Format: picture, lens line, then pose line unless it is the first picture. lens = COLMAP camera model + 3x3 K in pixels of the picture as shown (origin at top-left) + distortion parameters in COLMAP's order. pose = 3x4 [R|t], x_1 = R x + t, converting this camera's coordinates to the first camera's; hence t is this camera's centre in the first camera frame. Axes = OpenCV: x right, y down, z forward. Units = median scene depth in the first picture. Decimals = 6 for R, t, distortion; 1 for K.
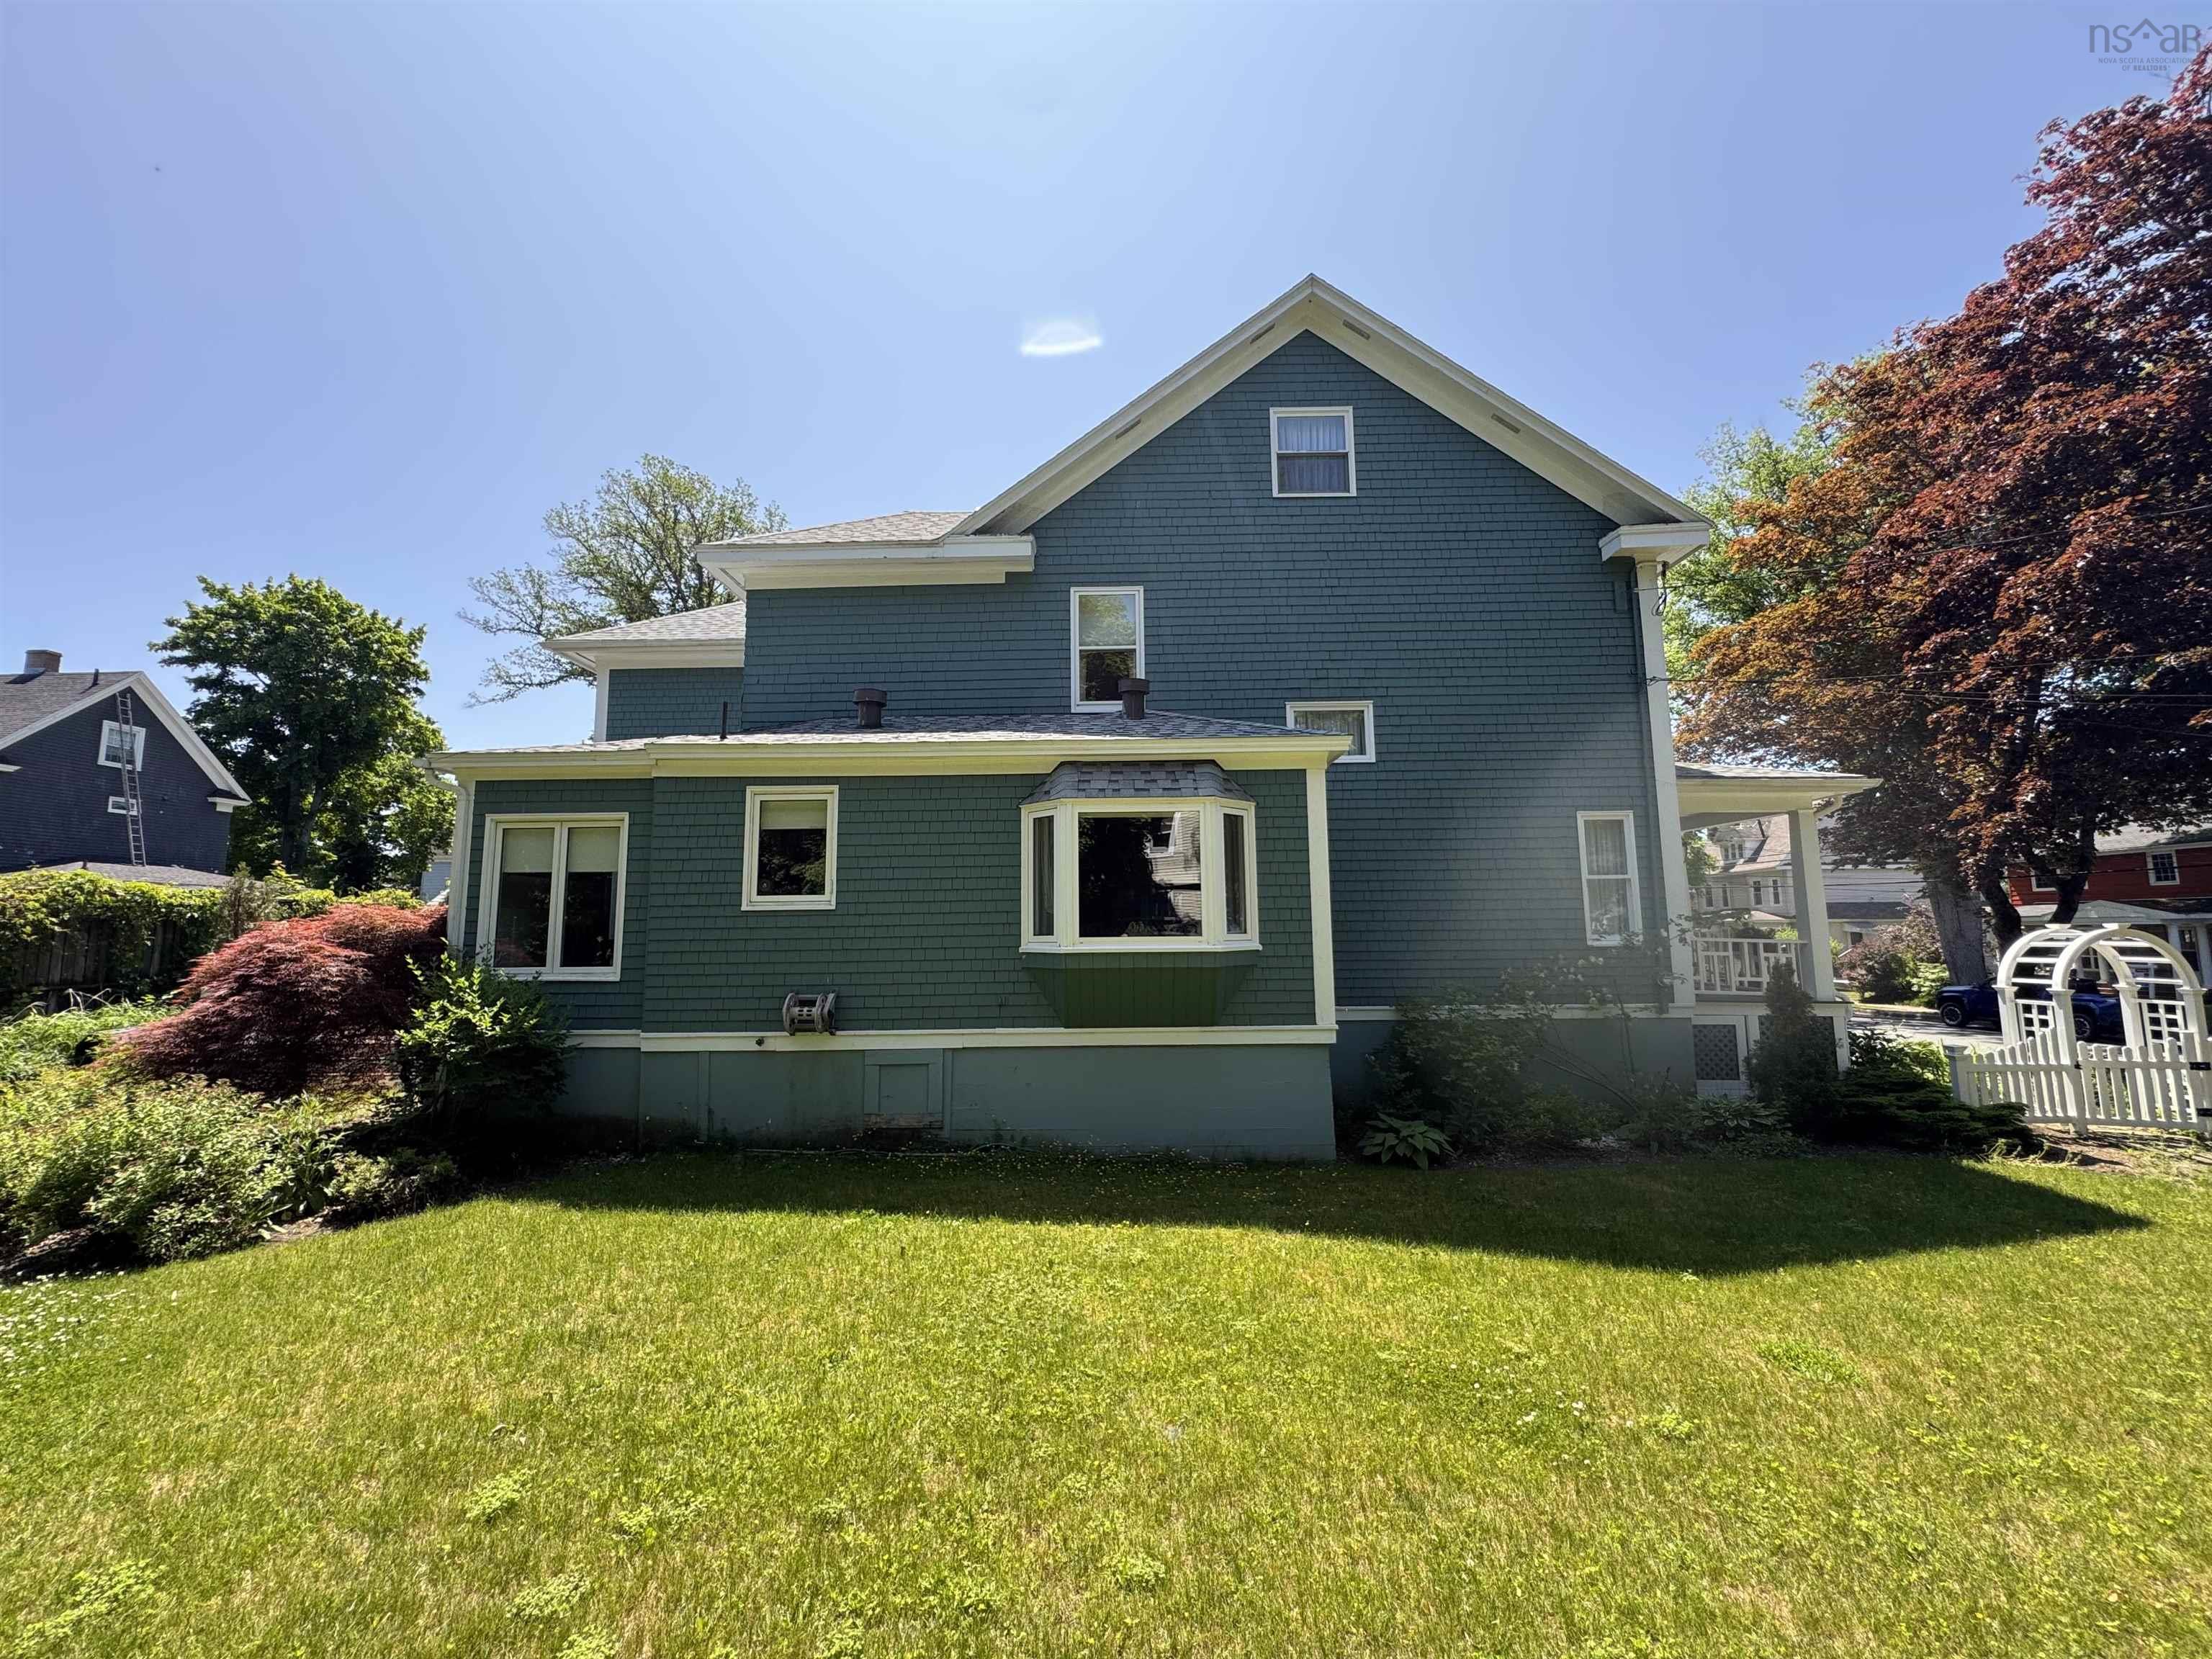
lens RADIAL K [[882.6, 0, 1106.0], [0, 882.6, 829.5], [0, 0, 1]] dist [-0.003344, -0.000268]
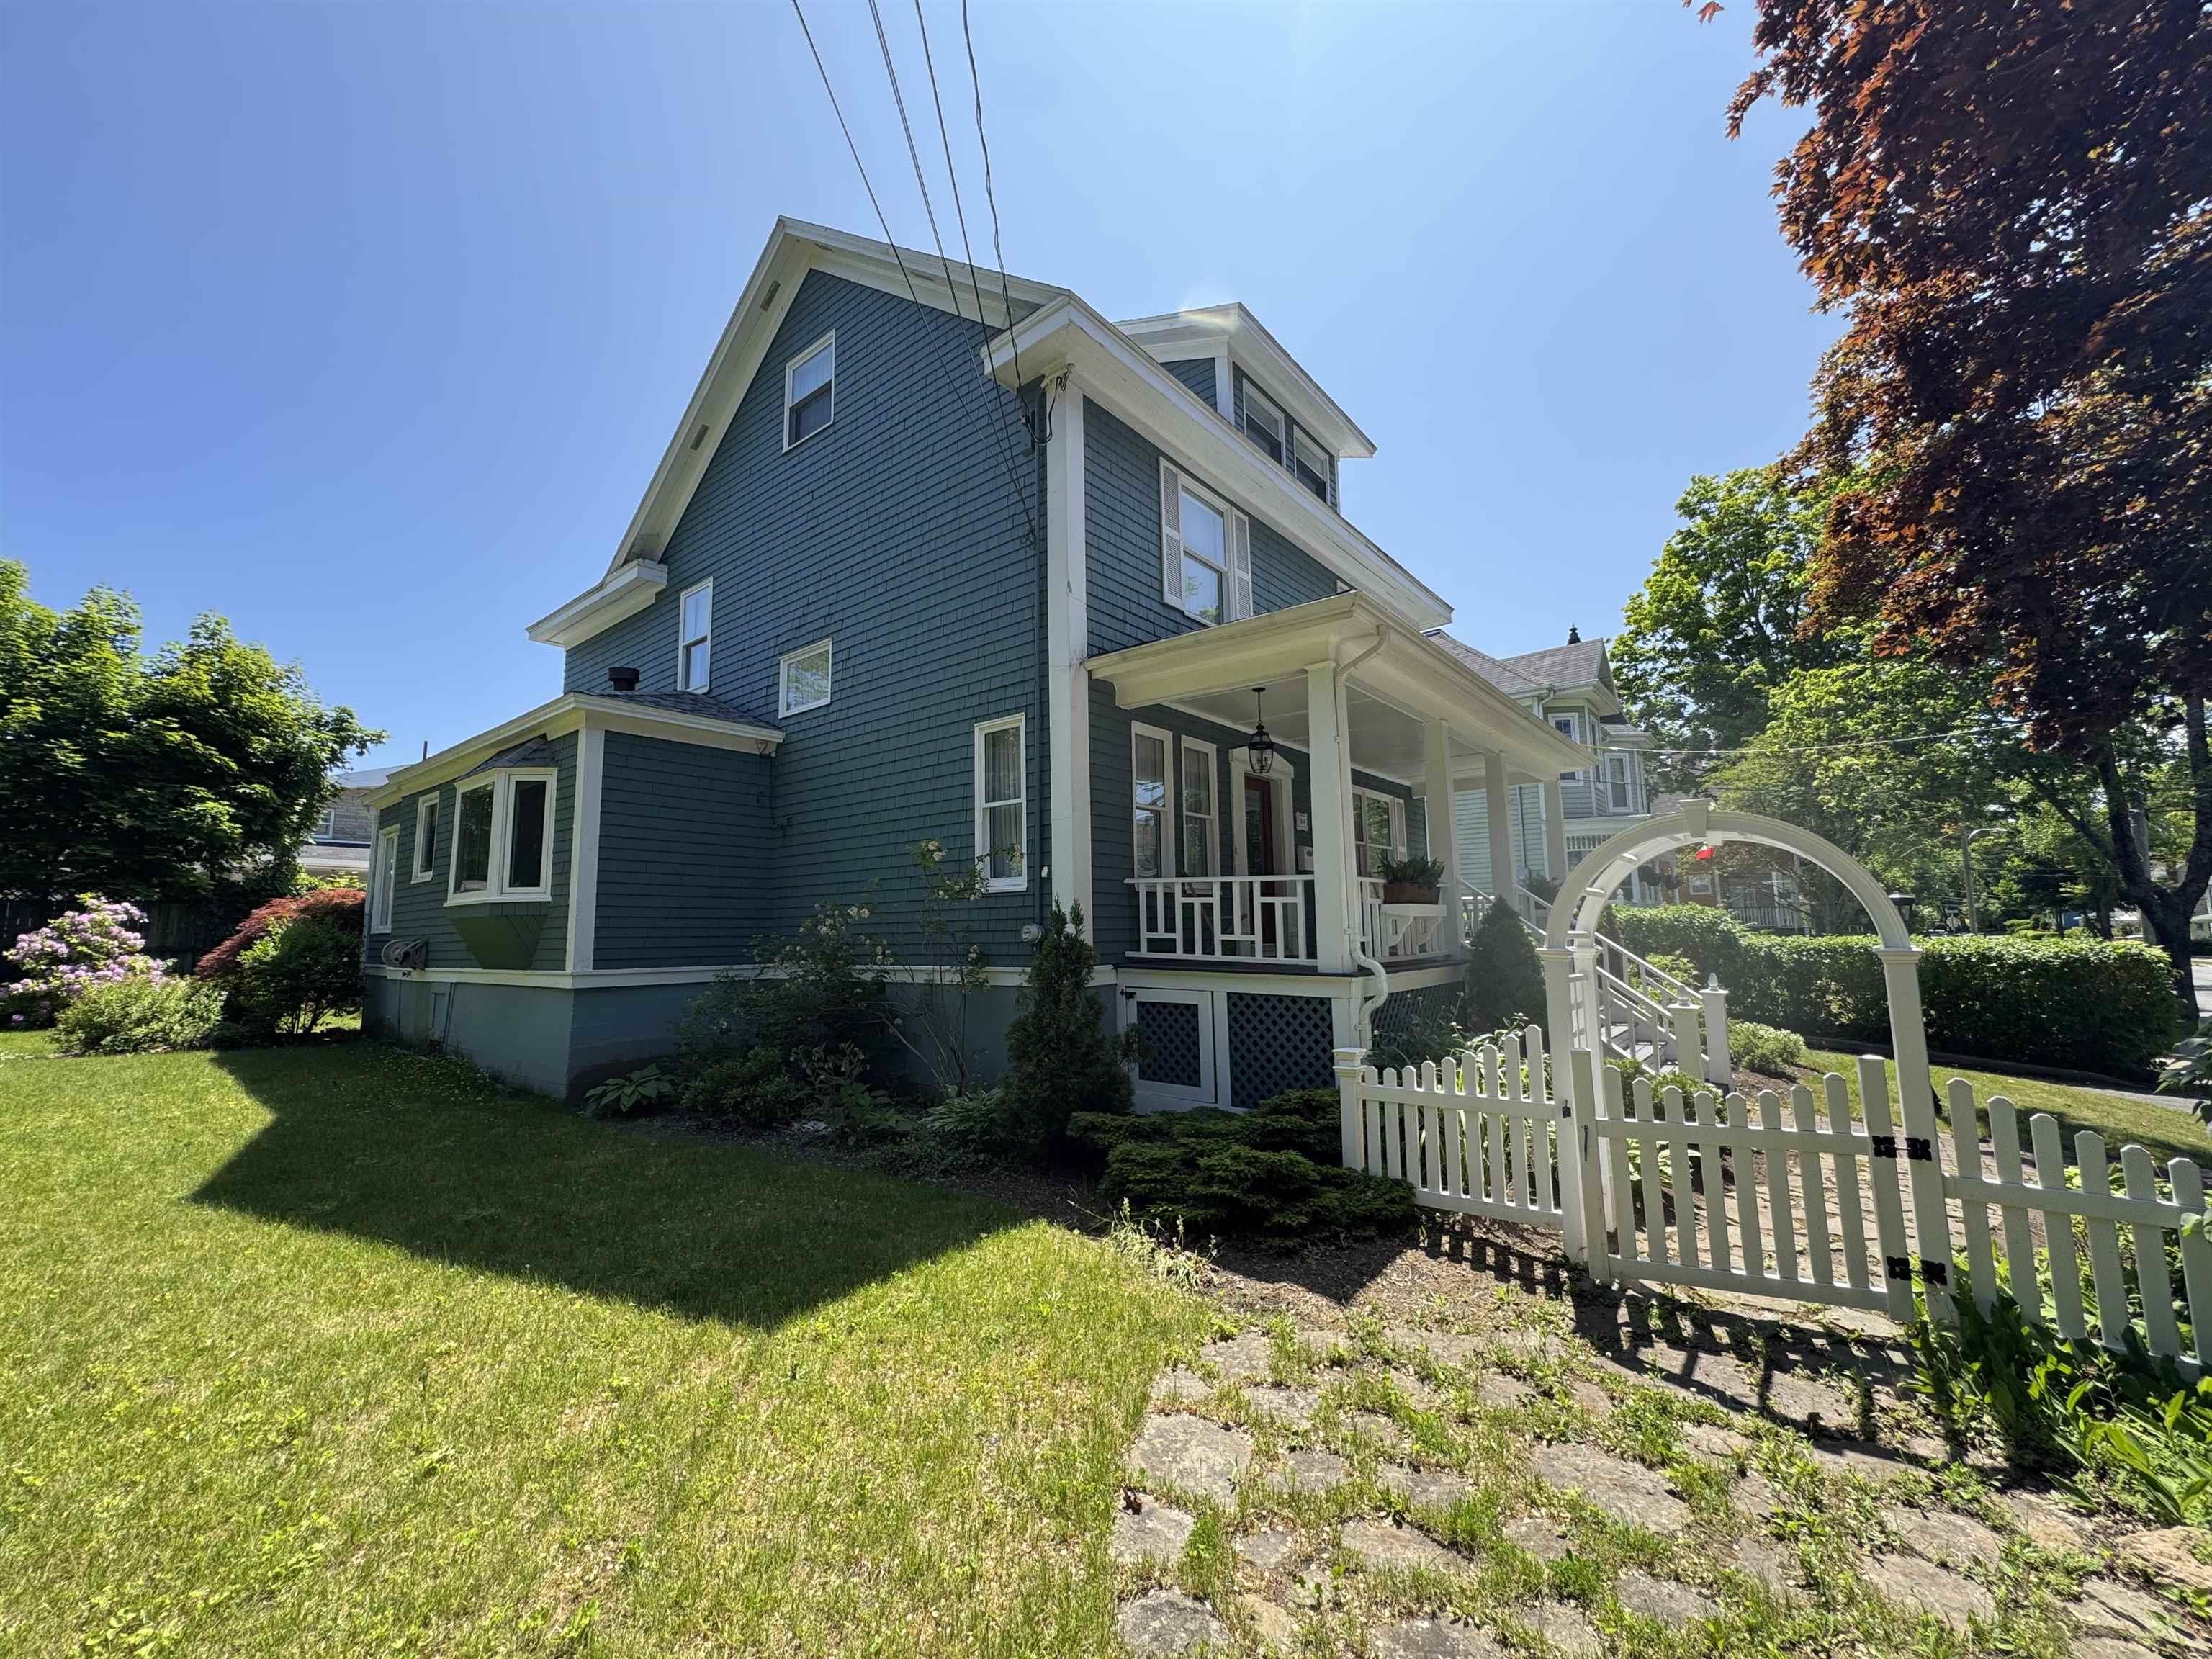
lens RADIAL K [[882.6, 0, 1106.0], [0, 882.6, 829.5], [0, 0, 1]] dist [-0.003344, -0.000268]
pose [[0.780193, -0.074864, -0.621042, 1.088833], [0.078915, 0.996660, -0.021006, 0.097200], [0.620541, -0.032621, 0.783495, 0.444778]]
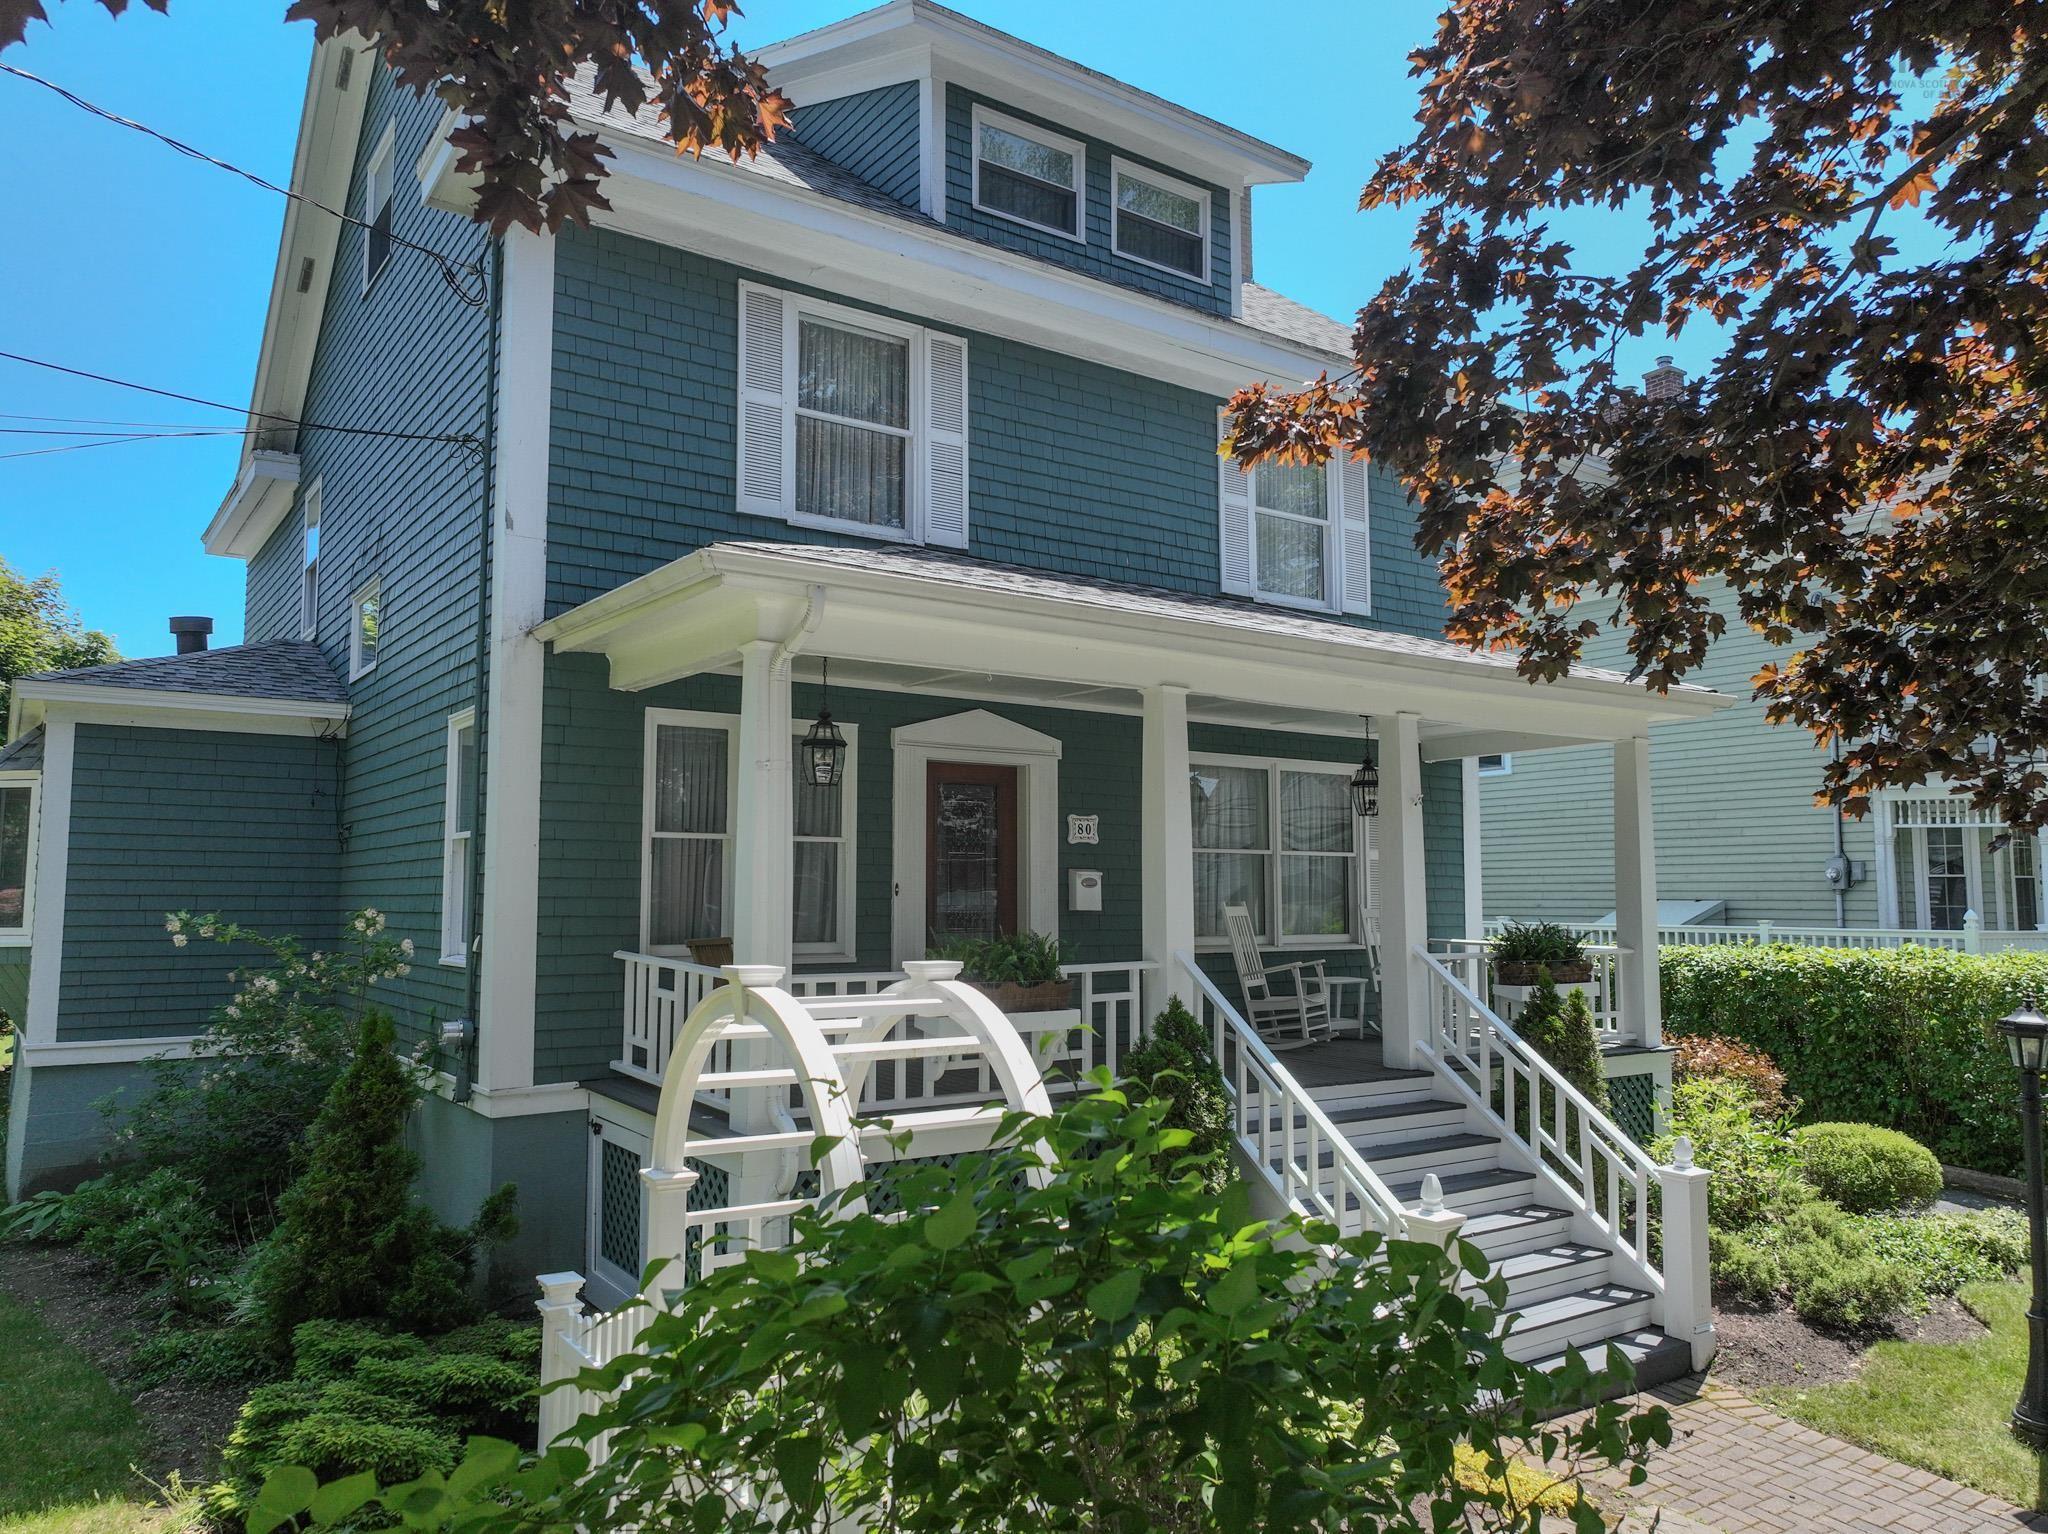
lens RADIAL K [[1440.6, 0, 1024.0], [0, 1440.6, 767.0], [0, 0, 1]] dist [0.004516, -0.000824]
pose [[0.577006, -0.062309, -0.814360, 1.427556], [0.087520, 0.996062, -0.014200, 0.053990], [0.812037, -0.063079, 0.580187, 0.754871]]
